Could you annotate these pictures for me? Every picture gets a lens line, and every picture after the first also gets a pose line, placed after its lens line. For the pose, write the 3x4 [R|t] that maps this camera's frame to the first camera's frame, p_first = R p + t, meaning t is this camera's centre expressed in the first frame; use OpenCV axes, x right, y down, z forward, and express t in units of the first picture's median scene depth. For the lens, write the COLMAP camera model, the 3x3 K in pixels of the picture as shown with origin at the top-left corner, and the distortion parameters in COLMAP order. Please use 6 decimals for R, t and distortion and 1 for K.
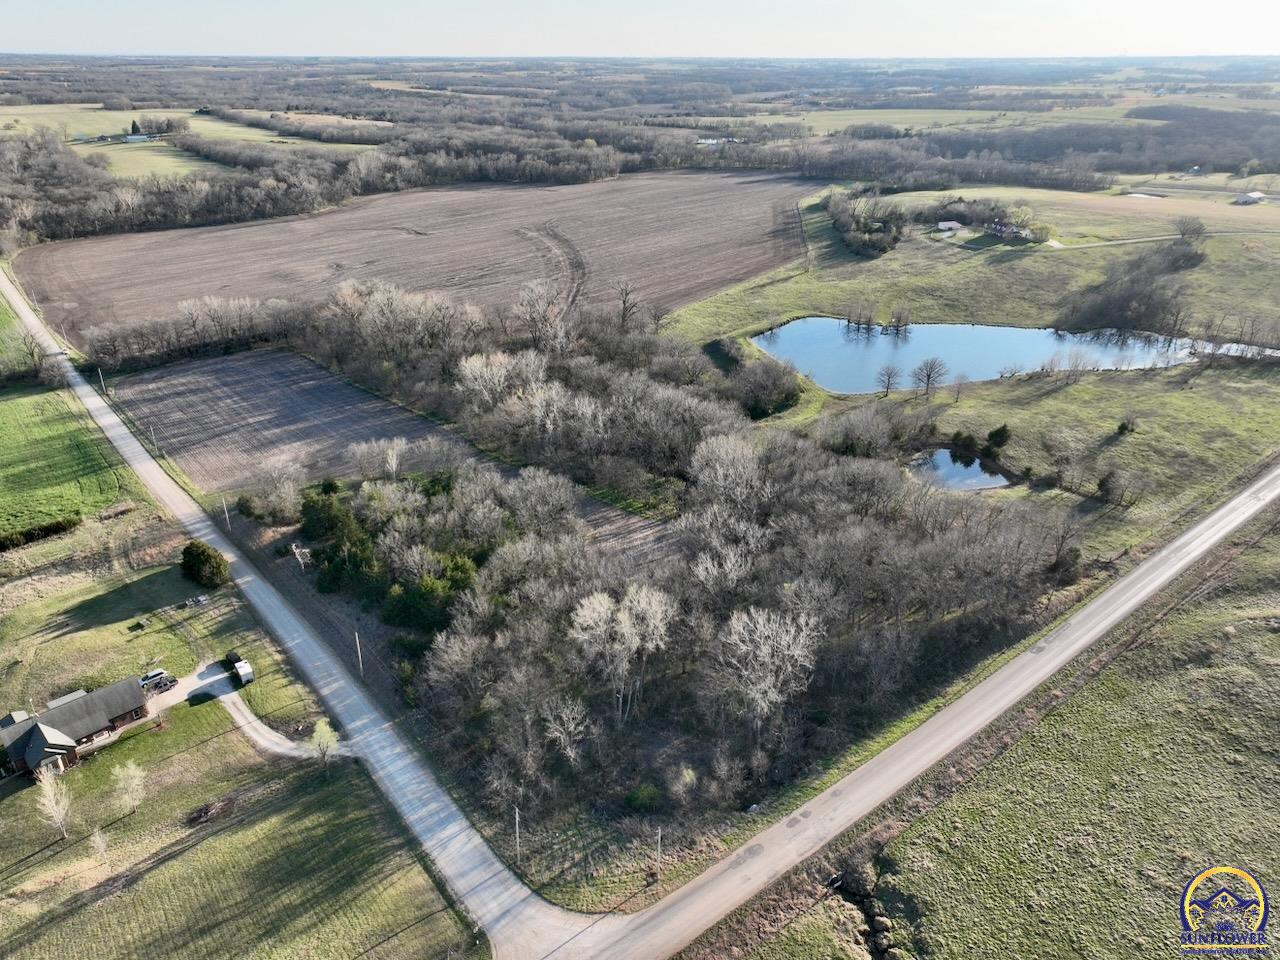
lens RADIAL K [[893.9, 0, 643.9], [0, 893.9, 487.7], [0, 0, 1]] dist [-0.002920, 0.020814]
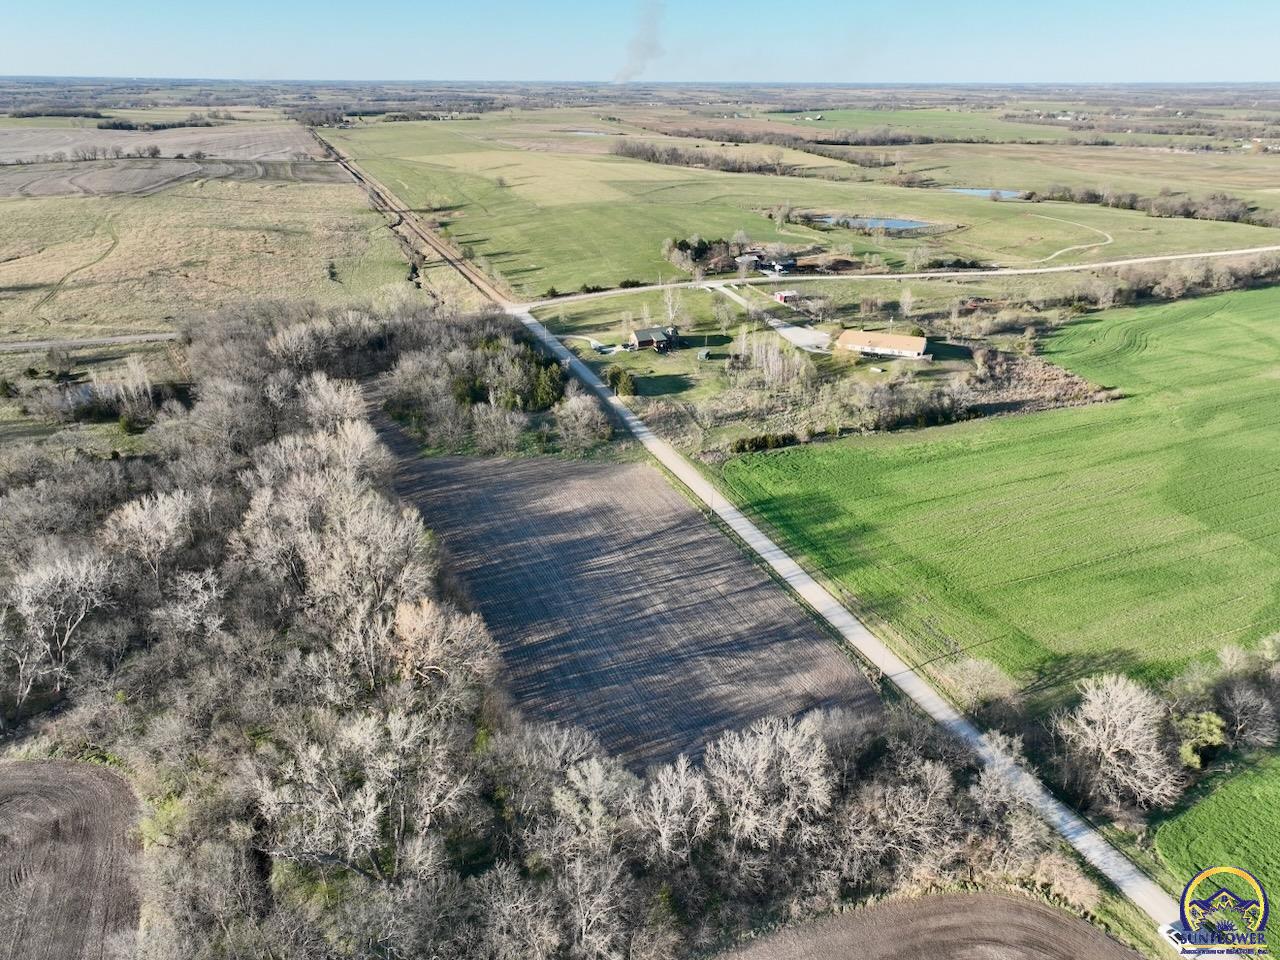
lens RADIAL K [[893.9, 0, 645.9], [0, 893.9, 477.5], [0, 0, 1]] dist [-0.002920, 0.020814]
pose [[-0.959590, -0.120356, 0.254366, -0.602793], [0.117110, 0.651126, 0.749880, -0.641944], [-0.255877, 0.749366, -0.610719, 1.317749]]
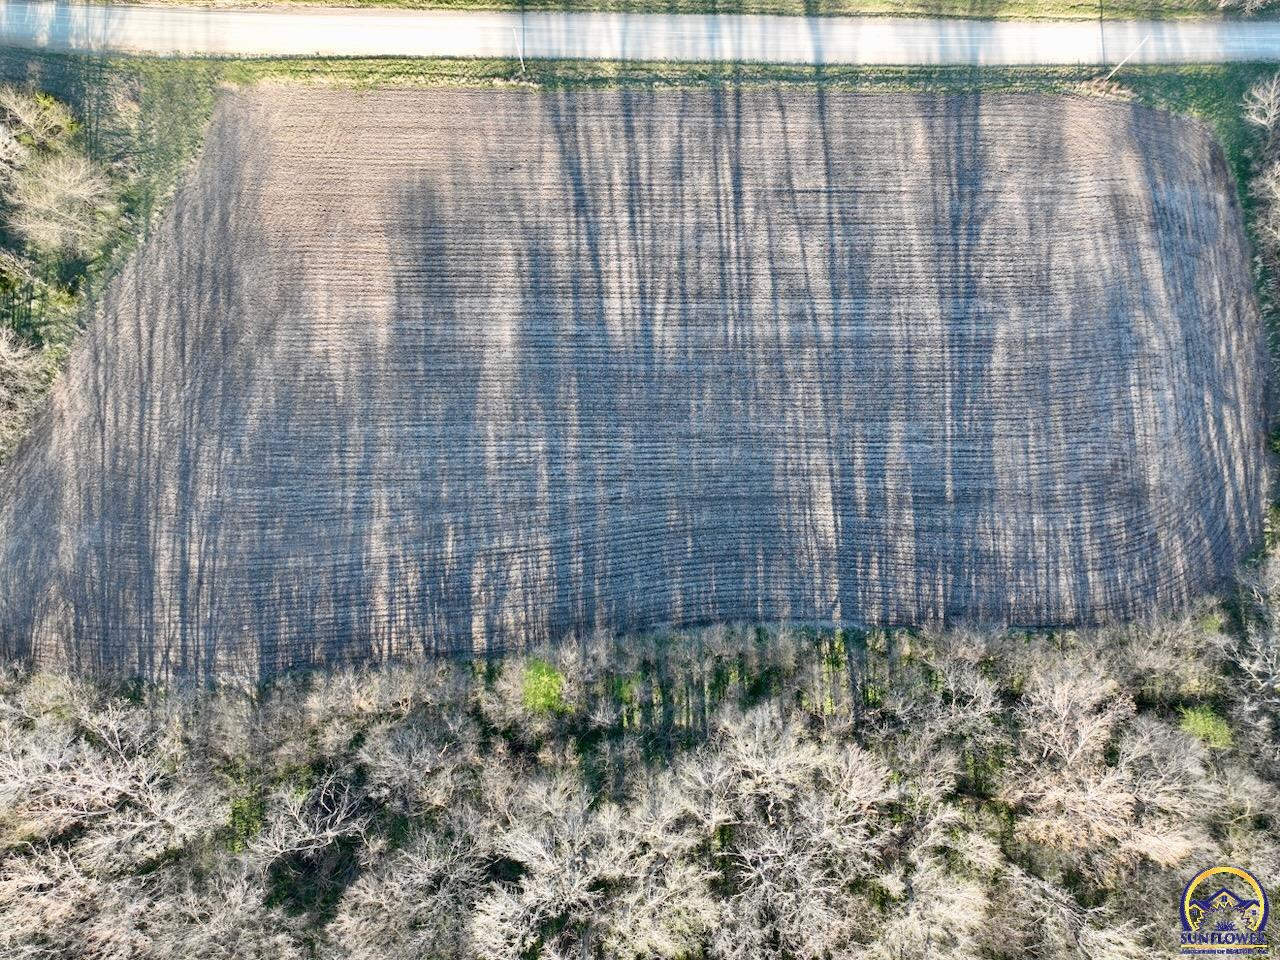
lens RADIAL K [[893.9, 0, 648.7], [0, 893.9, 482.5], [0, 0, 1]] dist [-0.002920, 0.020814]
pose [[-0.633956, 0.769373, -0.078519, -0.336313], [-0.336452, -0.182958, 0.923757, -0.420345], [0.696347, 0.612039, 0.374844, 0.854154]]
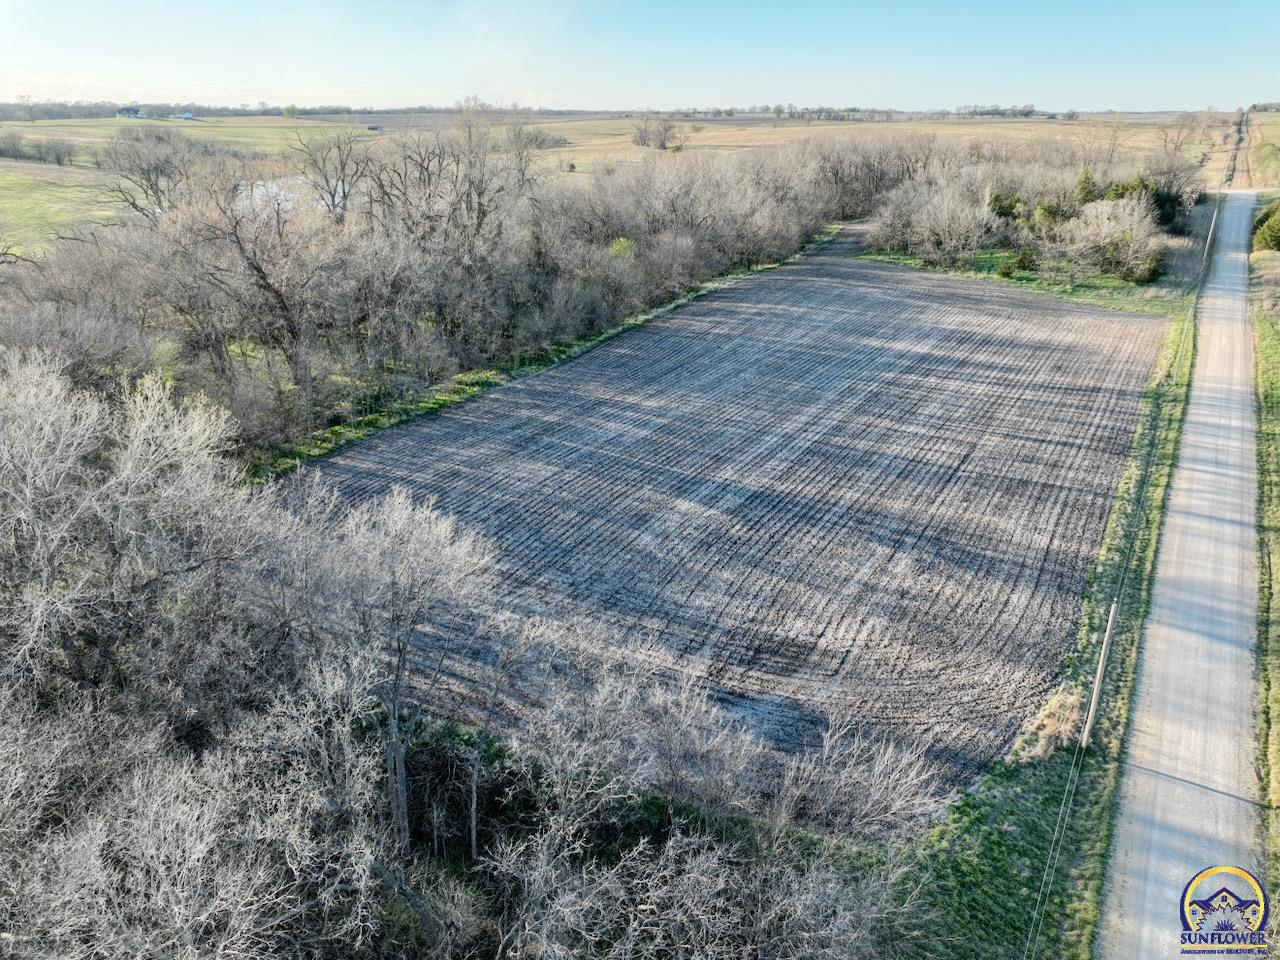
lens RADIAL K [[893.9, 0, 645.6], [0, 893.9, 482.9], [0, 0, 1]] dist [-0.002920, 0.020814]
pose [[-0.330170, -0.363159, 0.871266, -0.710921], [0.410807, 0.775743, 0.479020, -0.250652], [-0.849839, 0.516080, -0.106939, 1.082847]]
